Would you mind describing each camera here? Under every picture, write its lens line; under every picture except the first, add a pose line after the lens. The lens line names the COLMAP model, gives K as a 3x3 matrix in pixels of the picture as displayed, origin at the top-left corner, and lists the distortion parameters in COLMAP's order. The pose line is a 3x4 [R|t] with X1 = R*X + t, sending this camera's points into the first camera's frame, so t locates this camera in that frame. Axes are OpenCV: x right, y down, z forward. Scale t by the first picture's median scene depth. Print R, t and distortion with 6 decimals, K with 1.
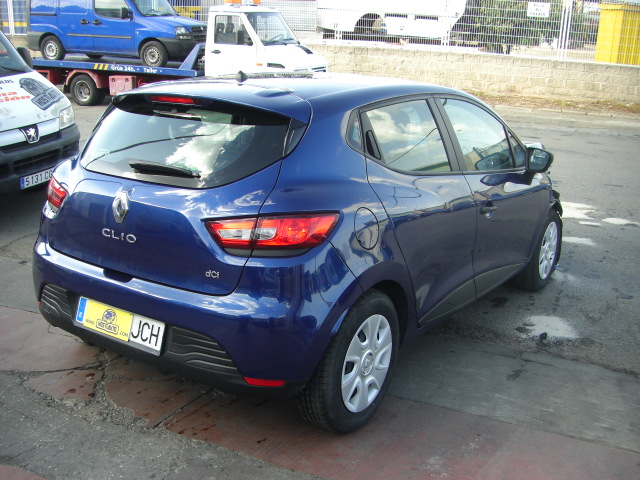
lens RADIAL K [[723.7, 0, 296.6], [0, 723.7, 279.6], [0, 0, 1]] dist [-0.180720, 0.092923]
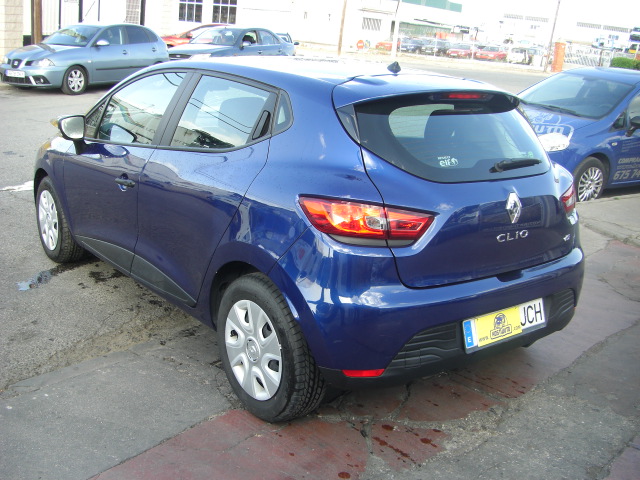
lens RADIAL K [[723.7, 0, 296.6], [0, 723.7, 279.6], [0, 0, 1]] dist [-0.180720, 0.092923]
pose [[0.313351, -0.320423, 0.893946, -1.220480], [0.256442, 0.934934, 0.245226, -0.317840], [-0.914357, 0.152404, 0.375132, 0.884898]]
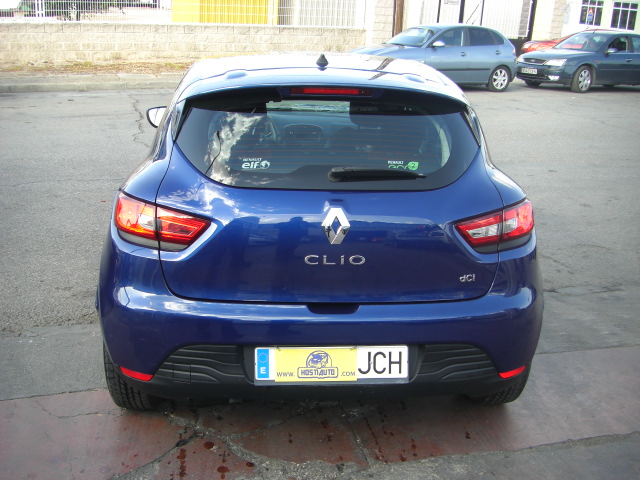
lens RADIAL K [[723.7, 0, 296.6], [0, 723.7, 279.6], [0, 0, 1]] dist [-0.180720, 0.092923]
pose [[0.788288, -0.220891, 0.574290, -0.744961], [0.194105, 0.974955, 0.108566, -0.134804], [-0.583888, 0.025892, 0.811421, 0.338485]]
